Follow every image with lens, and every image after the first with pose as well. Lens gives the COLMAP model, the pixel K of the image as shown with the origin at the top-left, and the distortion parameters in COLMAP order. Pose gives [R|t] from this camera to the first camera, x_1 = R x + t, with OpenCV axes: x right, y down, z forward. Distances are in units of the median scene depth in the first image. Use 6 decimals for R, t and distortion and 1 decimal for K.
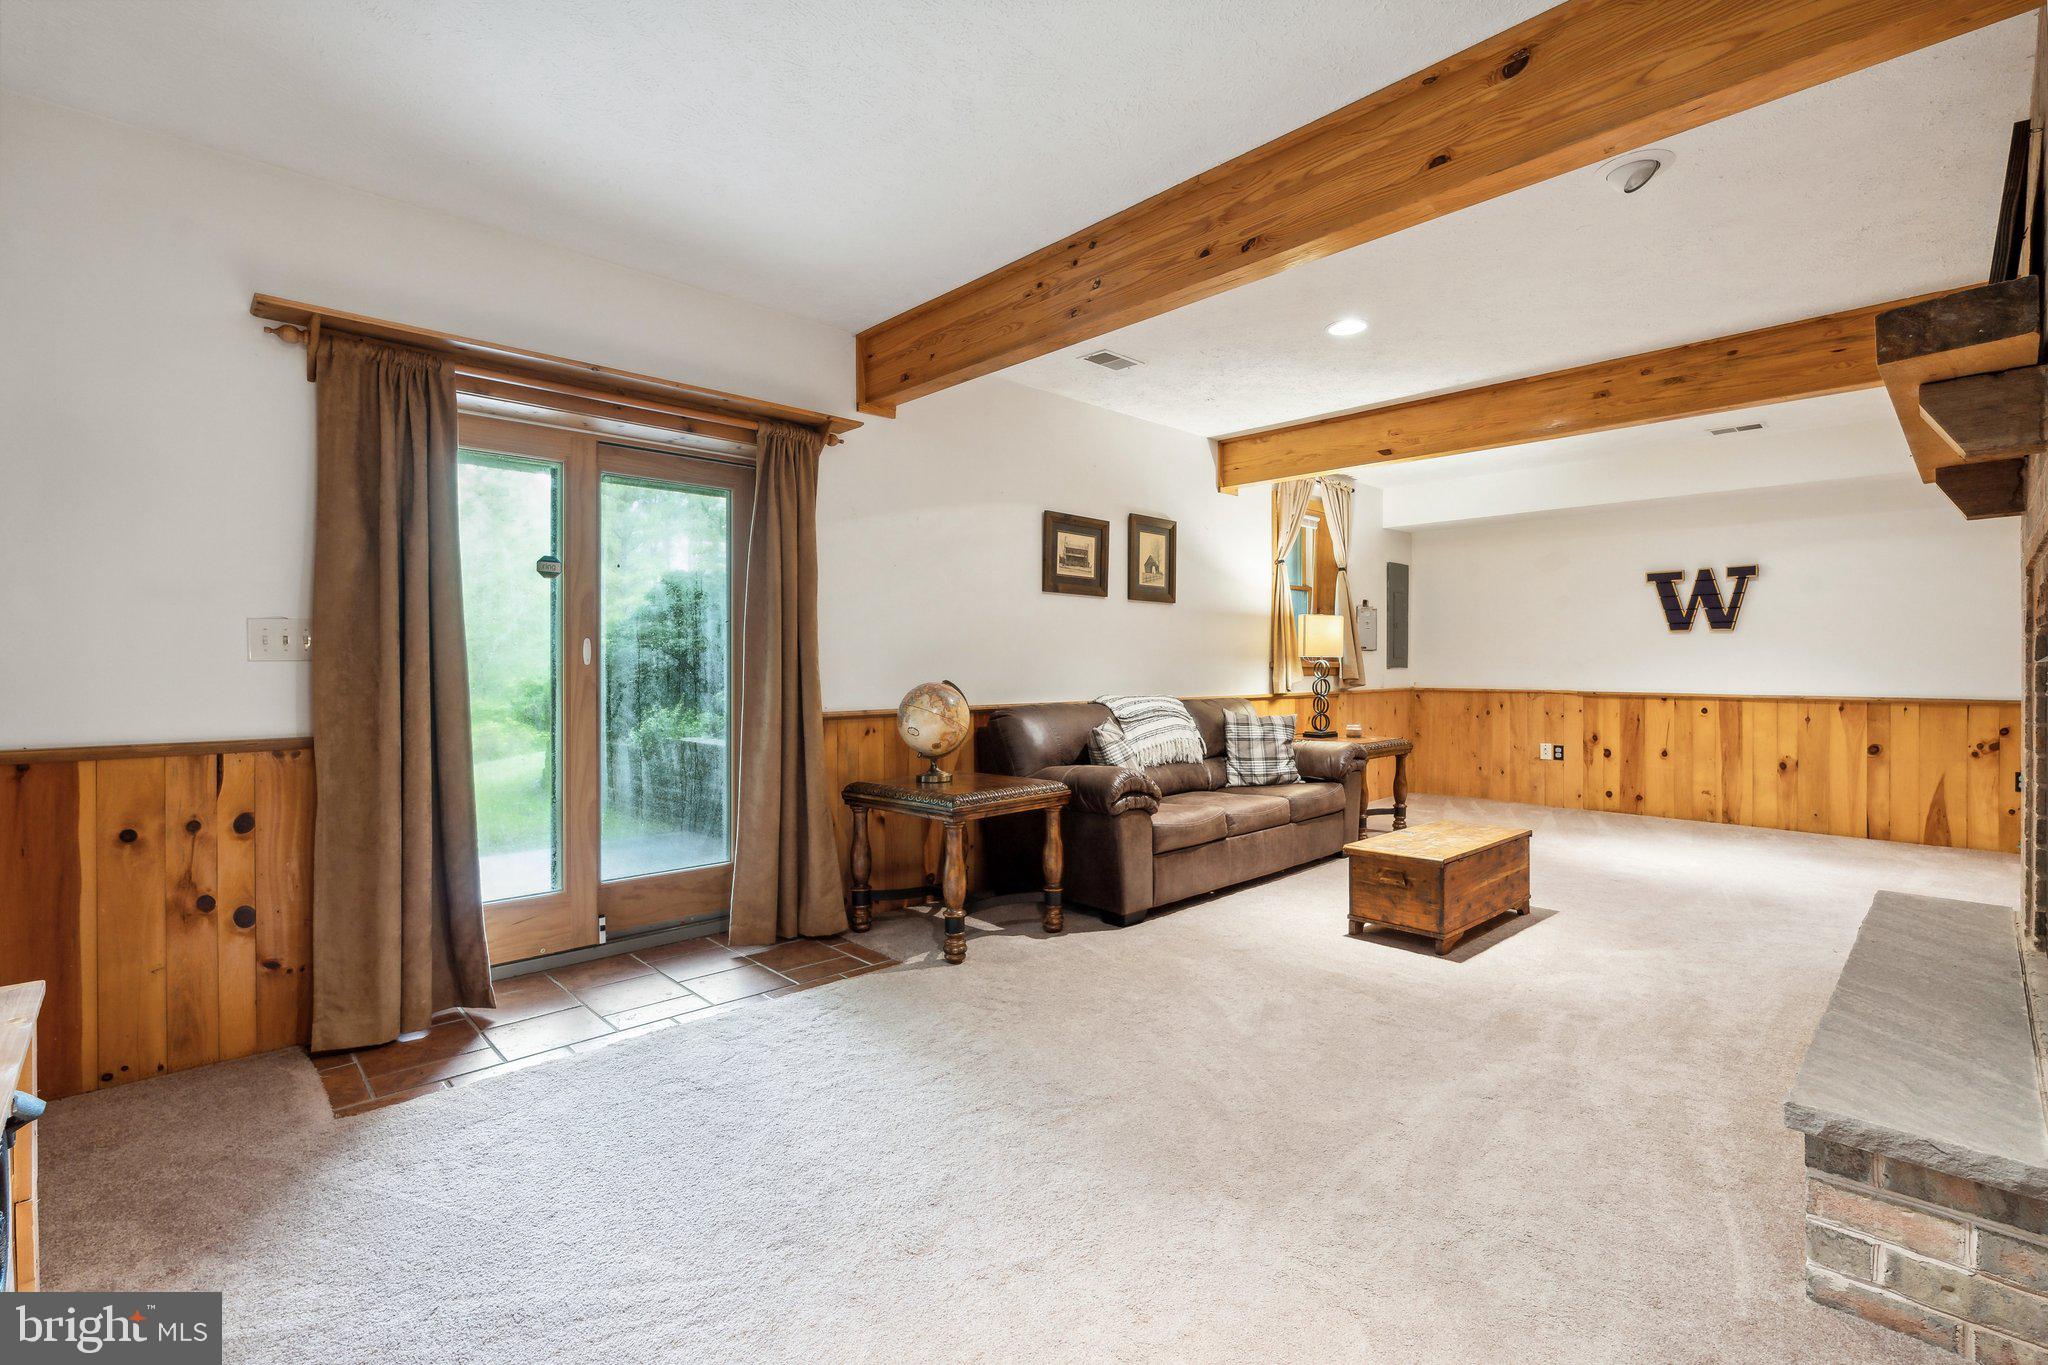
lens RADIAL K [[908.0, 0, 1024.0], [0, 908.0, 682.5], [0, 0, 1]] dist [-0.004352, -0.000537]
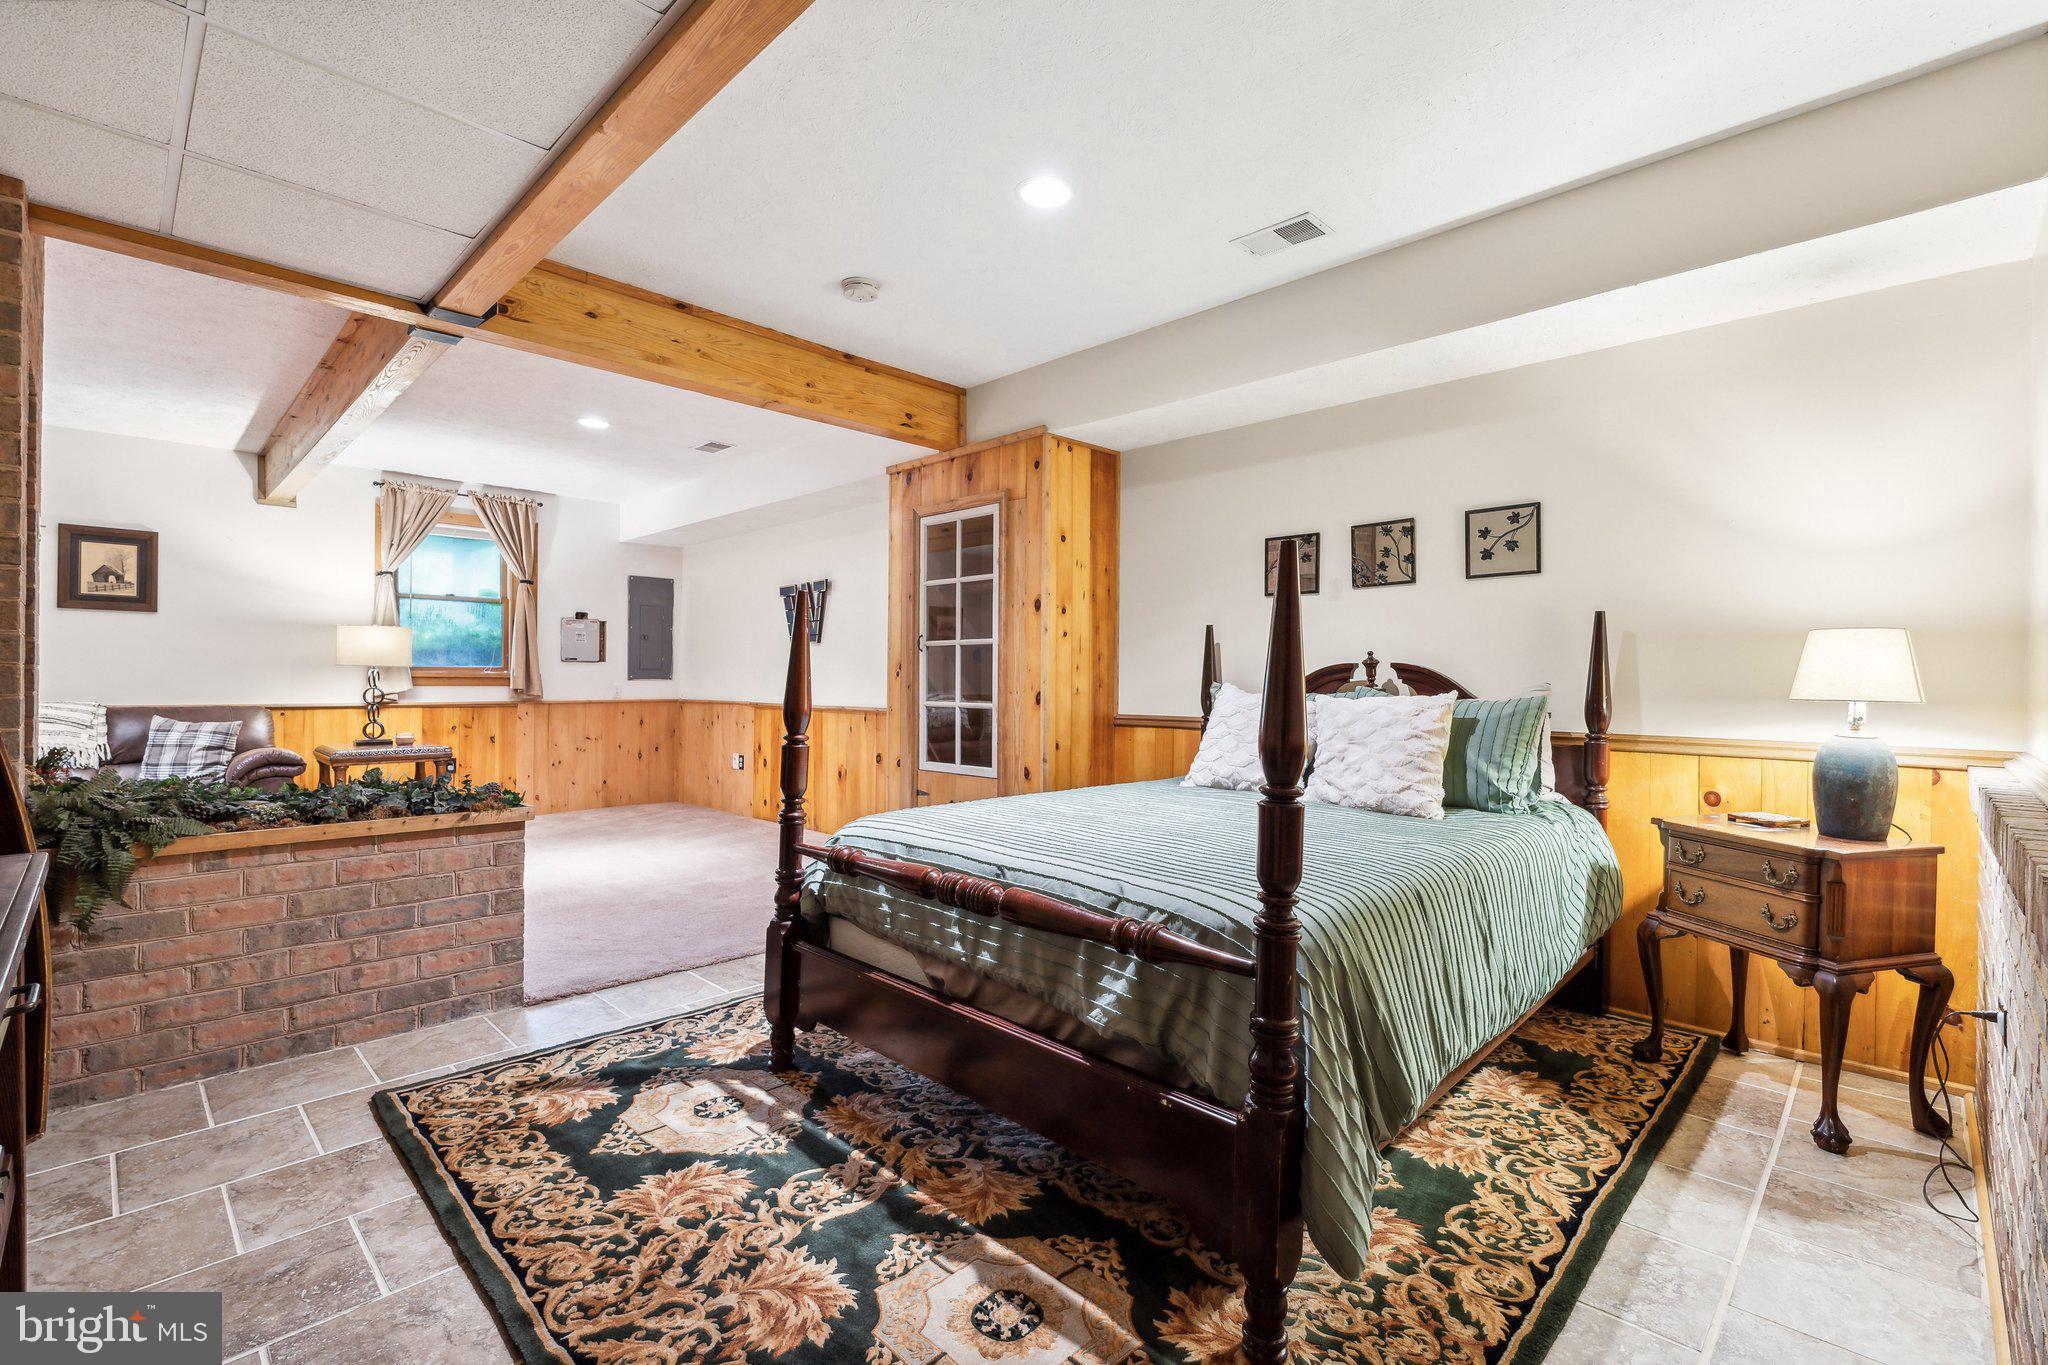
lens RADIAL K [[908.0, 0, 1024.0], [0, 908.0, 682.5], [0, 0, 1]] dist [-0.004352, -0.000537]
pose [[0.999764, 0.004671, 0.021226, 1.048312], [-0.004318, 0.999852, -0.016666, 0.004464], [-0.021301, 0.016570, 0.999636, -0.034203]]
